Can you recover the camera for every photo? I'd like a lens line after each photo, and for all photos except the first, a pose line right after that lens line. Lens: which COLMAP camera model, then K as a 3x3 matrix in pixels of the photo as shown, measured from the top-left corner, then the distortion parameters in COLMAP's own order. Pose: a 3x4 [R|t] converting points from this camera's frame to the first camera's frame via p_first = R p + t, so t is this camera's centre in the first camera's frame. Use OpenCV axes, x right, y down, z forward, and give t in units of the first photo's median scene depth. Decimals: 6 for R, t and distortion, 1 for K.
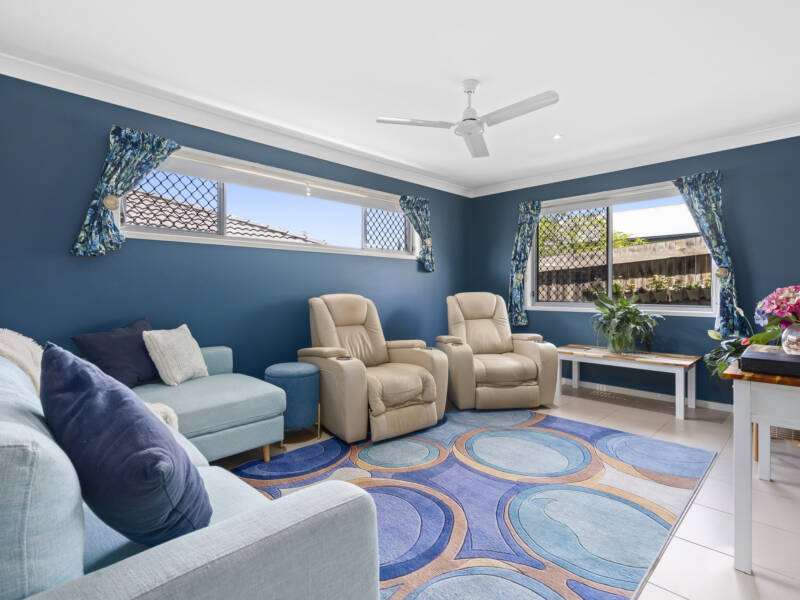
lens RADIAL K [[409.0, 0, 398.4], [0, 409.0, 297.3], [0, 0, 1]] dist [-0.000085, 0.000488]
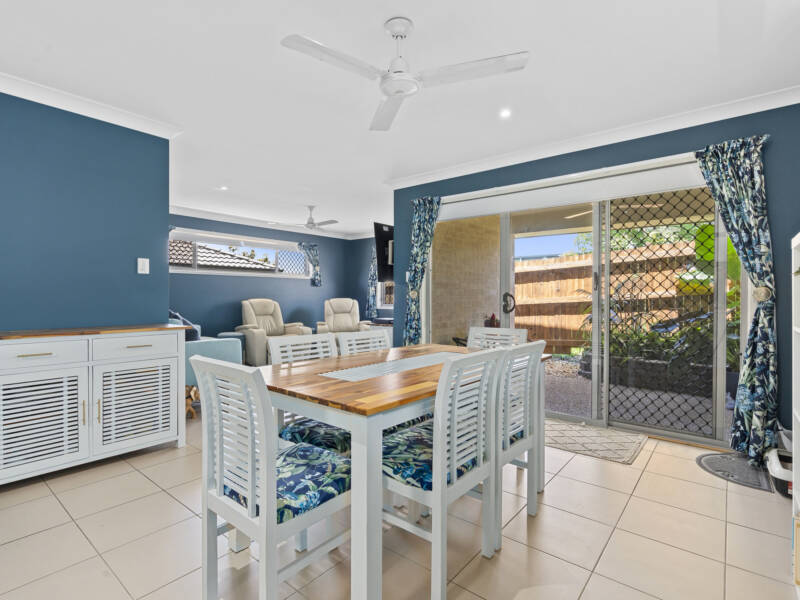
lens RADIAL K [[409.0, 0, 398.1], [0, 409.0, 306.9], [0, 0, 1]] dist [-0.000085, 0.000488]
pose [[0.995268, 0.002416, 0.097141, 0.263599], [-0.003440, 0.999940, 0.010373, 0.006092], [-0.097110, -0.010658, 0.995217, -0.796256]]
